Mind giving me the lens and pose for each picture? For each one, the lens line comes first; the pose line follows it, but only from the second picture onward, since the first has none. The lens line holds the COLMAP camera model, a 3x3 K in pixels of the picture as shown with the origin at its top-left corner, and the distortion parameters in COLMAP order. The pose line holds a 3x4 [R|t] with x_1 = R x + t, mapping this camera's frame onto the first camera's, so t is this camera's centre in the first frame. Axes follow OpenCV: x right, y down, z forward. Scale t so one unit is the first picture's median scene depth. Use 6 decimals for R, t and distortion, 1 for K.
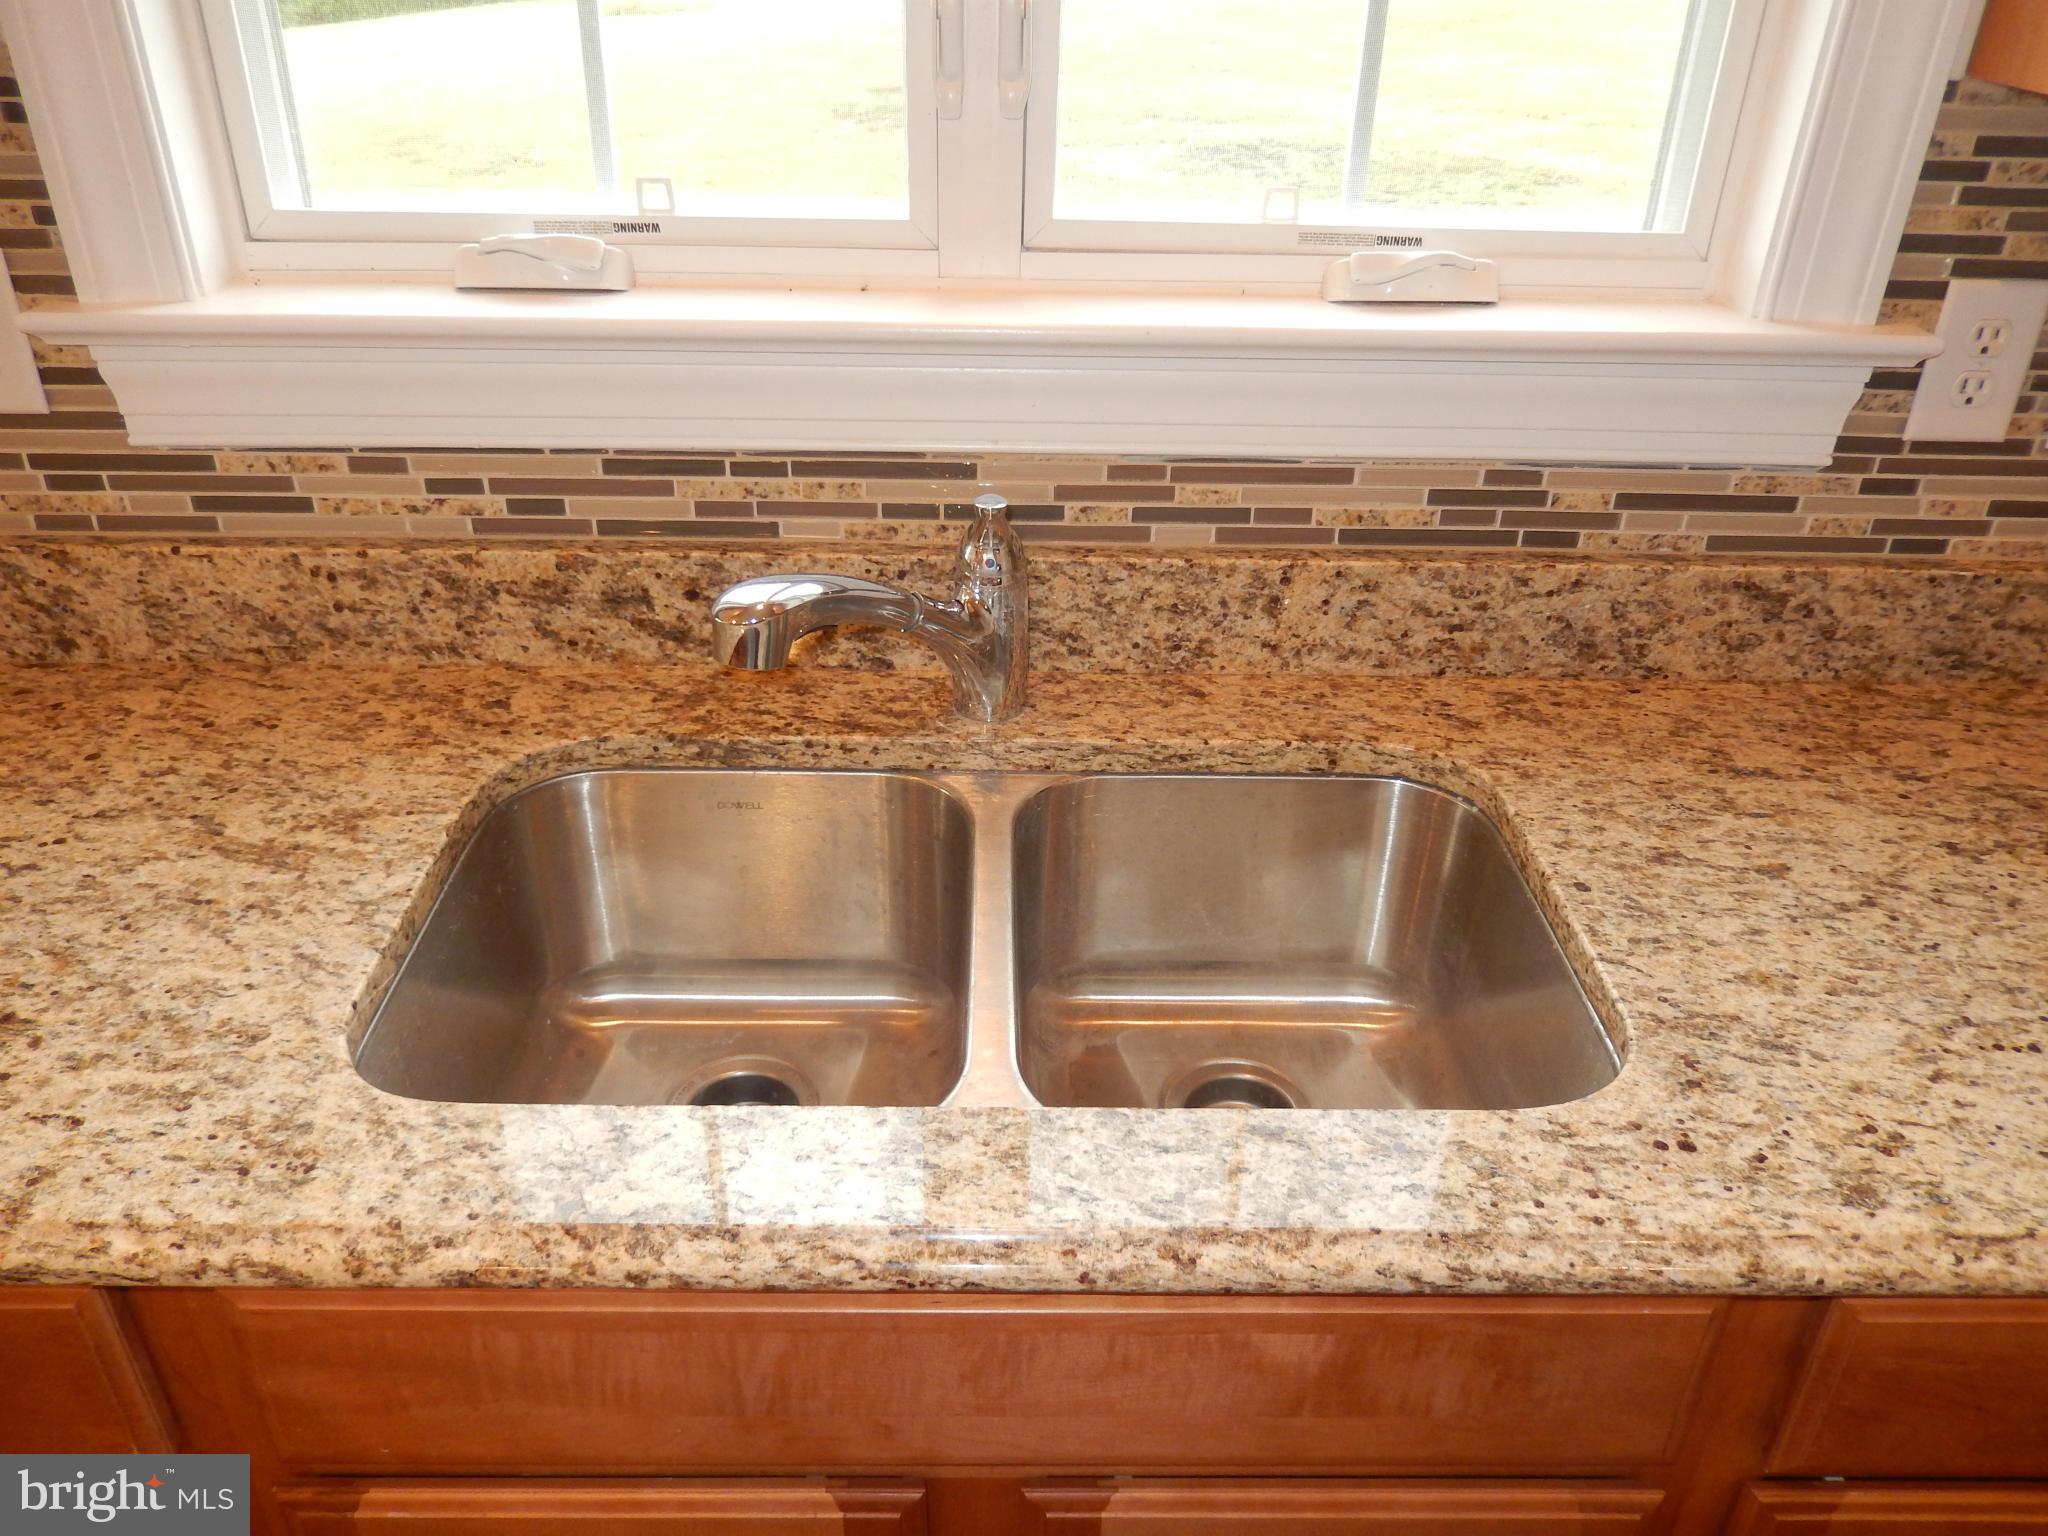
lens RADIAL K [[1516.8, 0, 1010.6], [0, 1516.8, 782.1], [0, 0, 1]] dist [-0.017031, -0.008083]
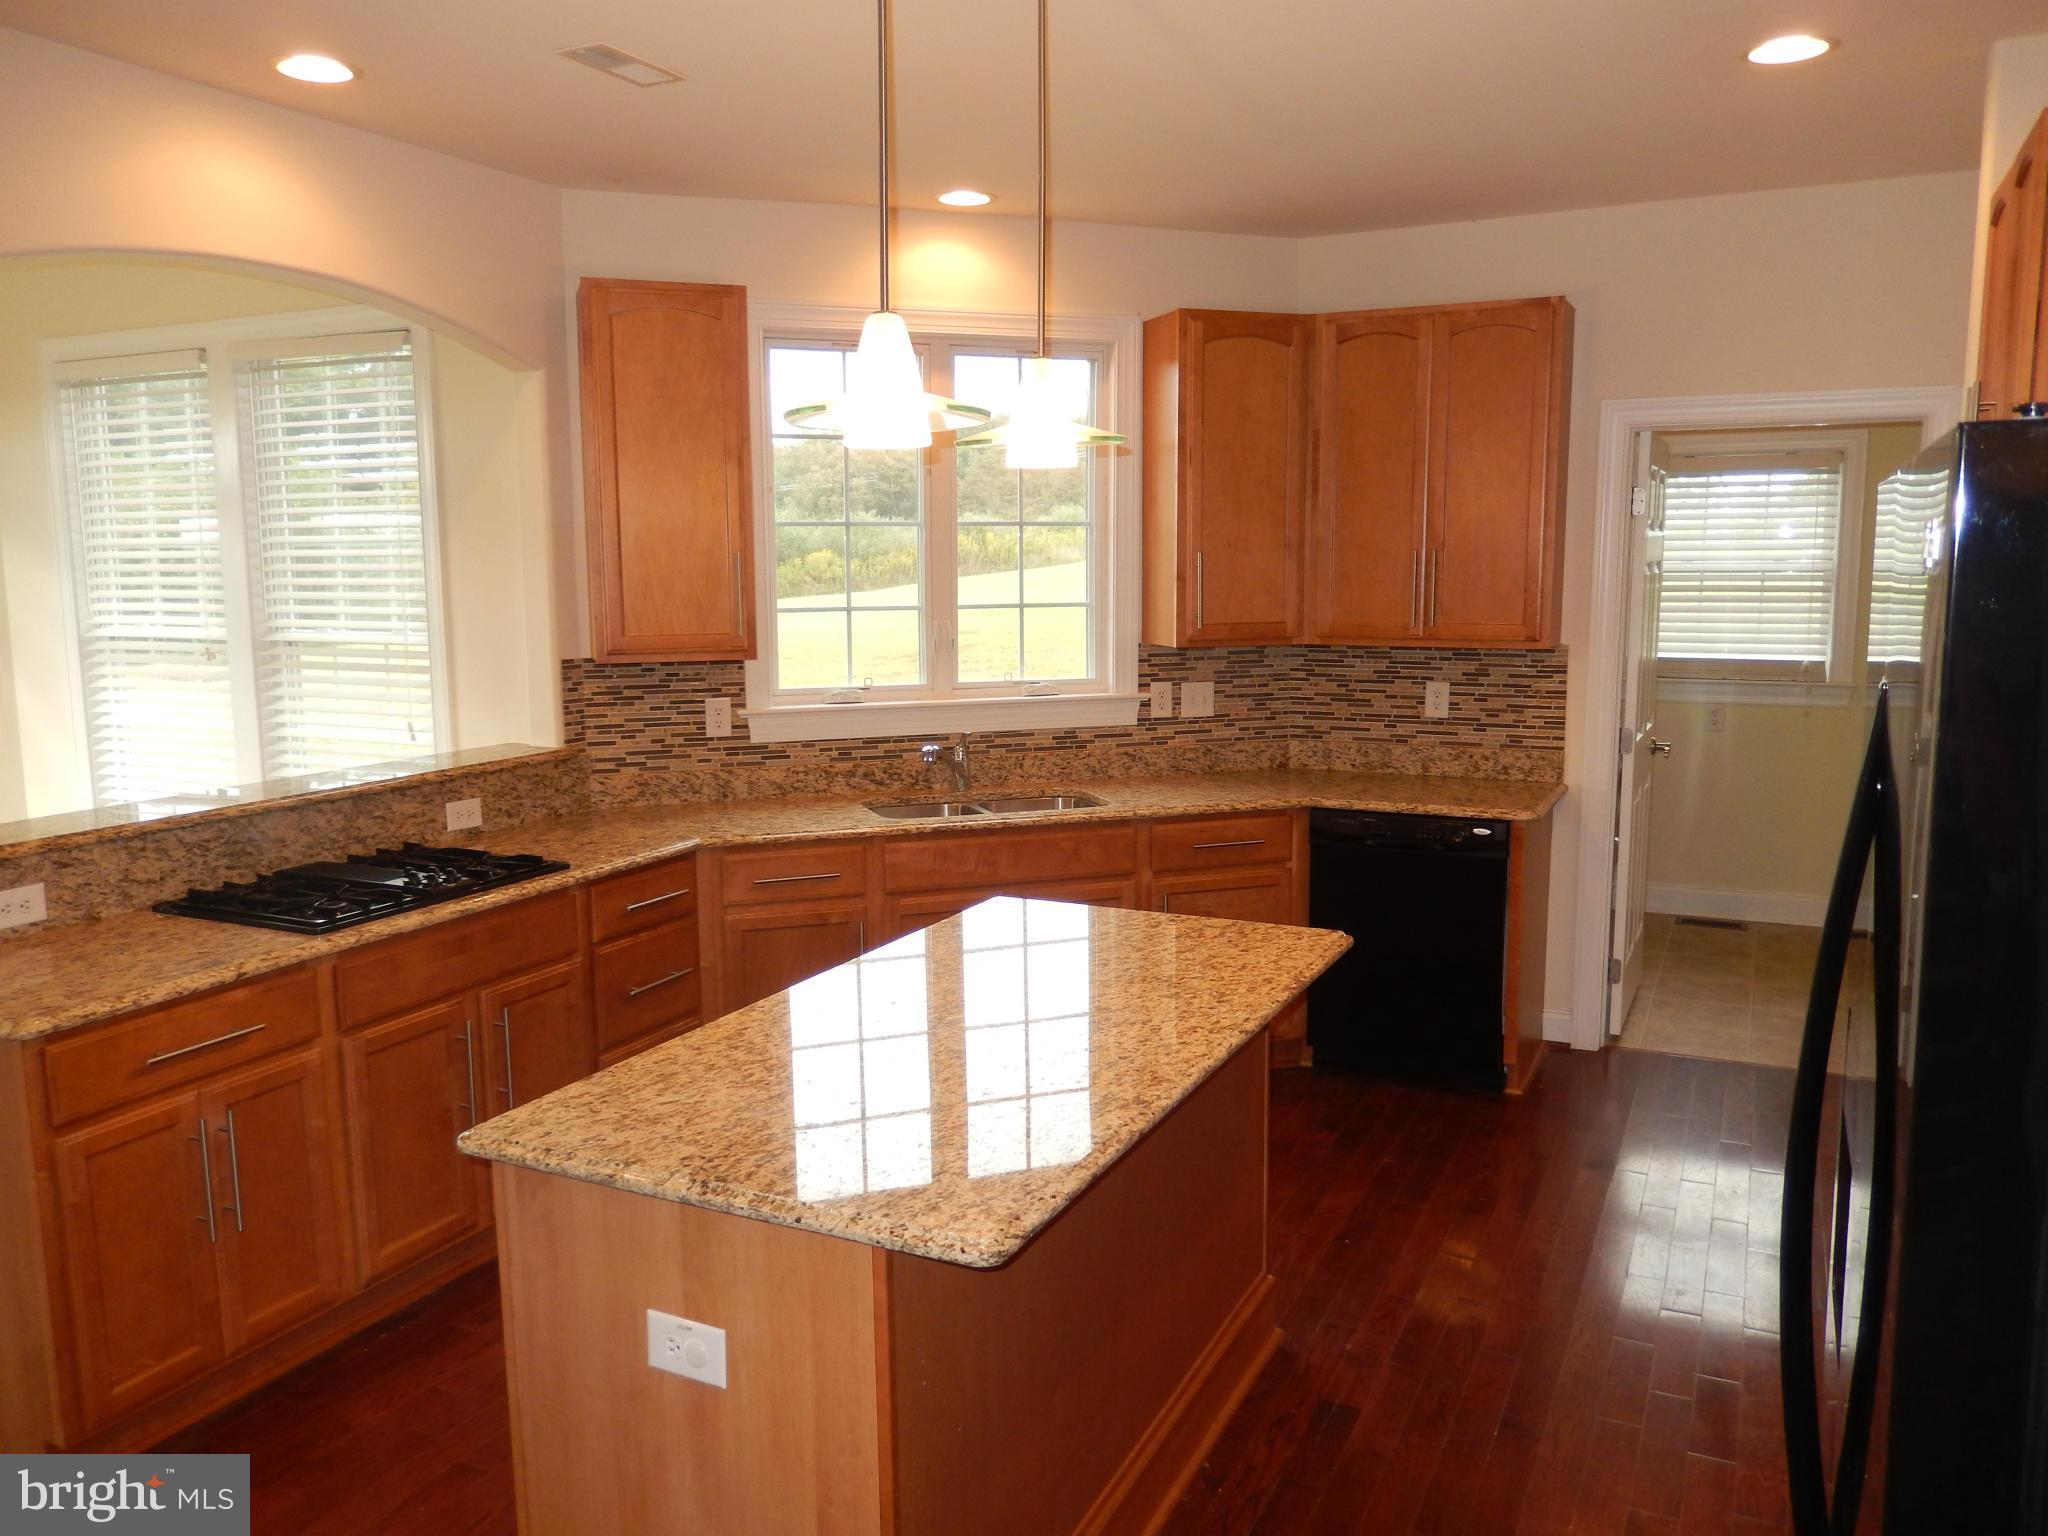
lens RADIAL K [[1516.8, 0, 1016.2], [0, 1516.8, 770.4], [0, 0, 1]] dist [-0.017031, -0.008083]
pose [[0.948015, -0.065182, 0.311477, -1.153244], [0.174323, 0.925245, -0.336946, 1.314509], [-0.266230, 0.373728, 0.888510, -2.729184]]
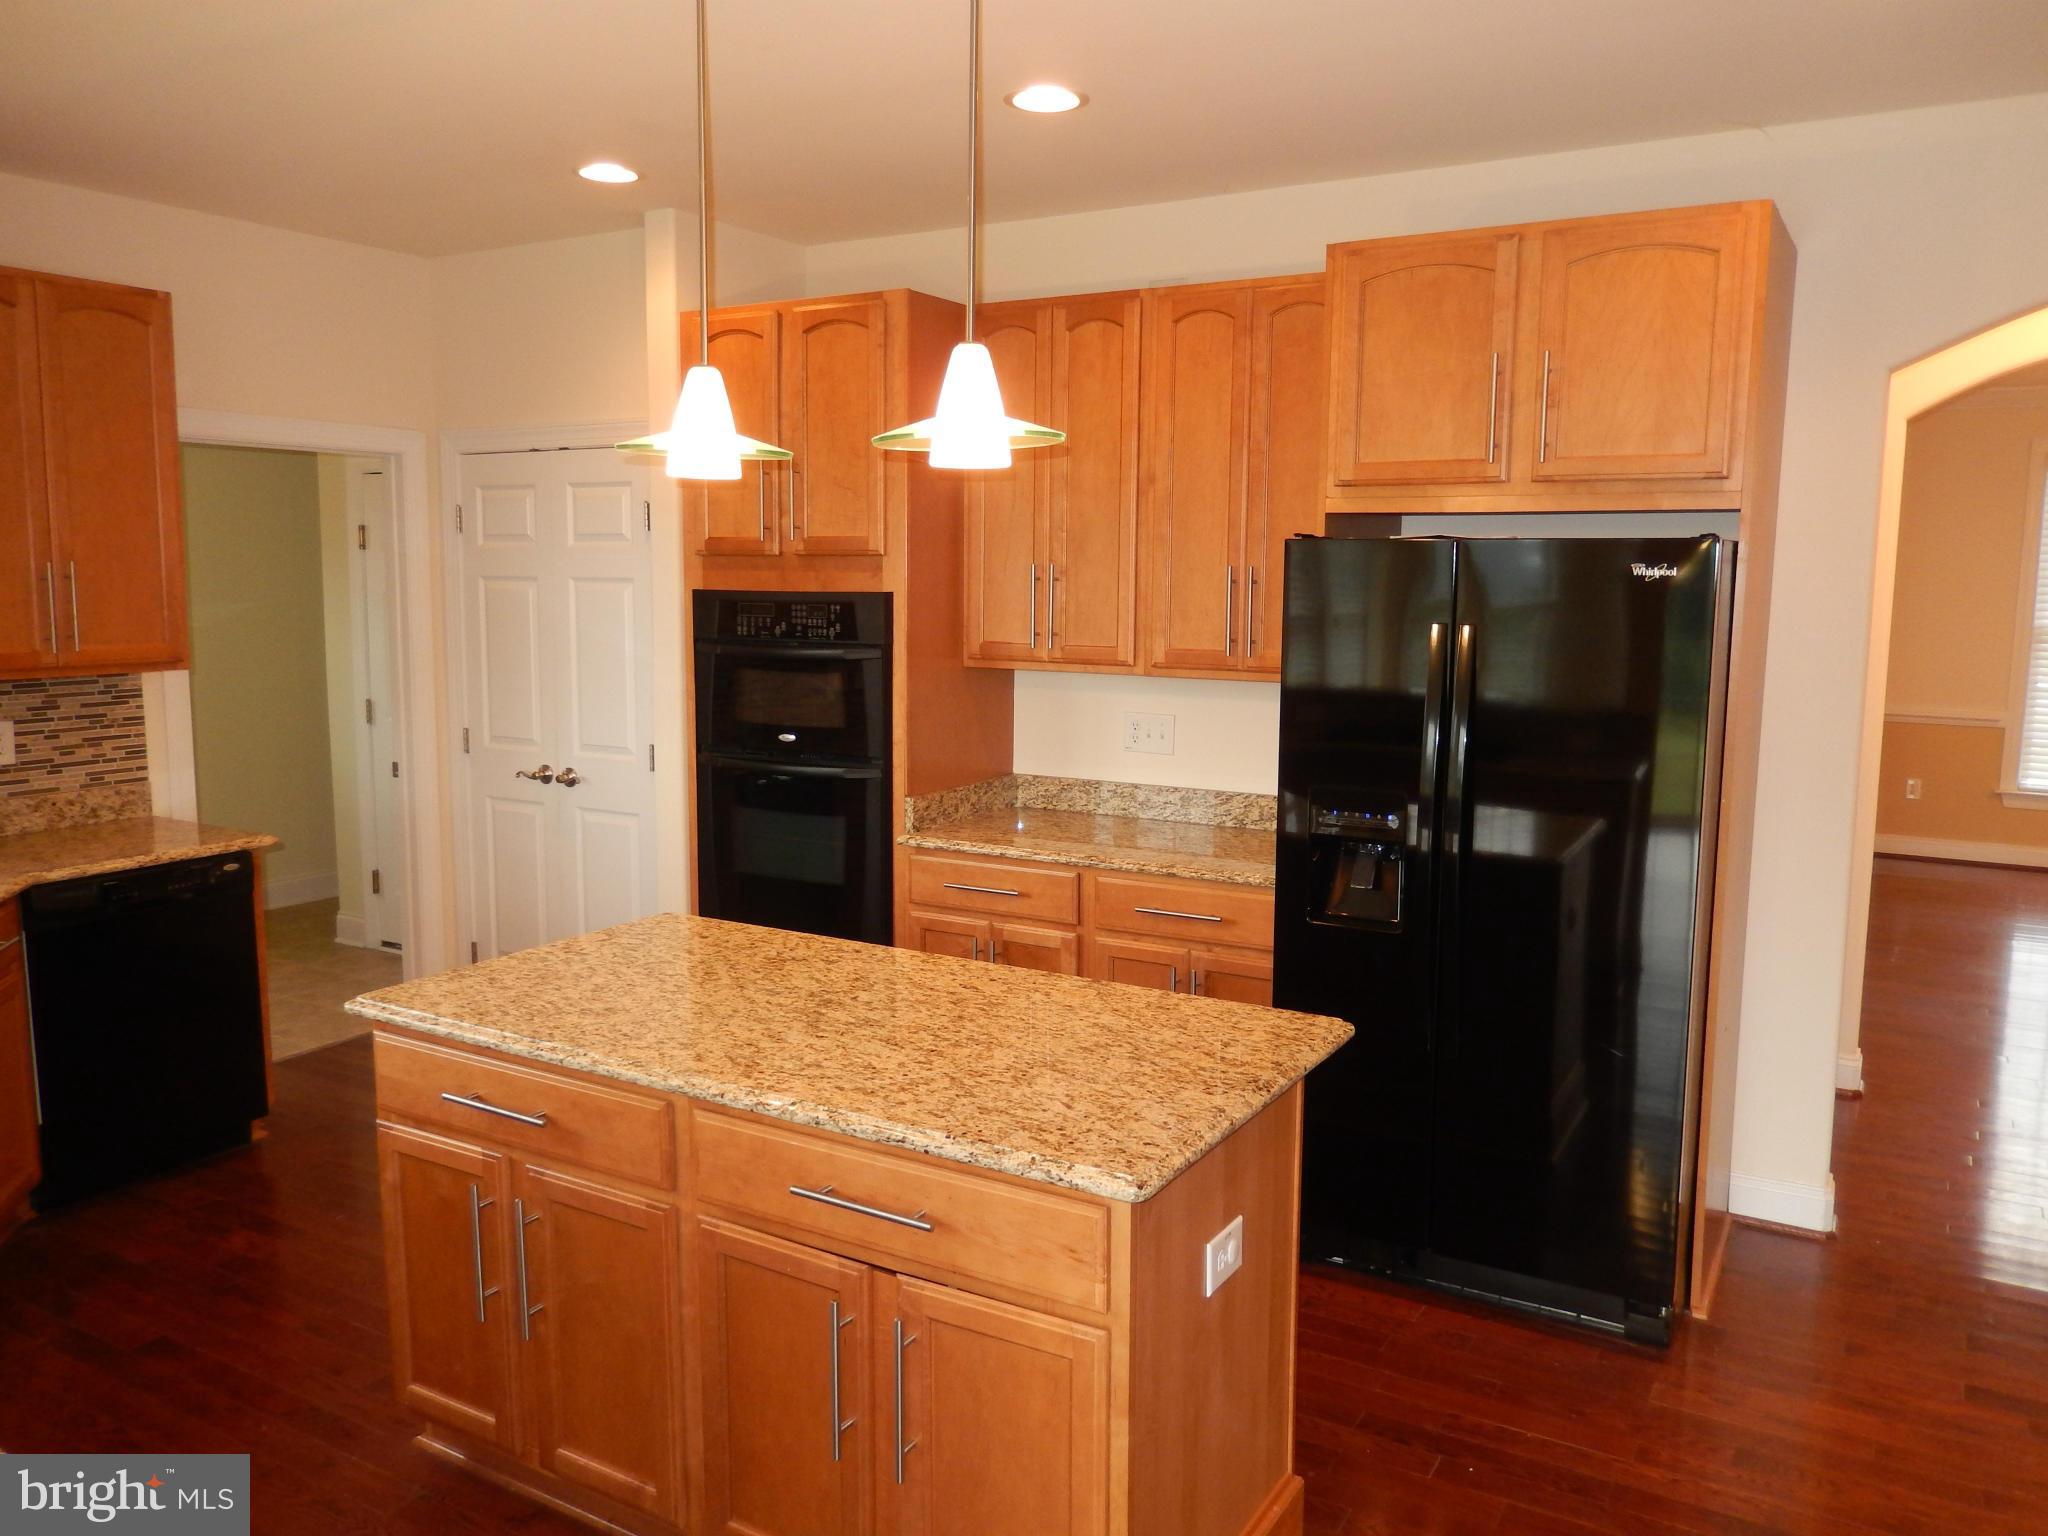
lens RADIAL K [[1516.8, 0, 1043.3], [0, 1516.8, 771.9], [0, 0, 1]] dist [-0.017031, -0.008083]
pose [[-0.248264, -0.141806, 0.958257, -2.631802], [0.468441, 0.848296, 0.246897, 0.241155], [-0.847896, 0.510182, -0.144173, -0.867118]]
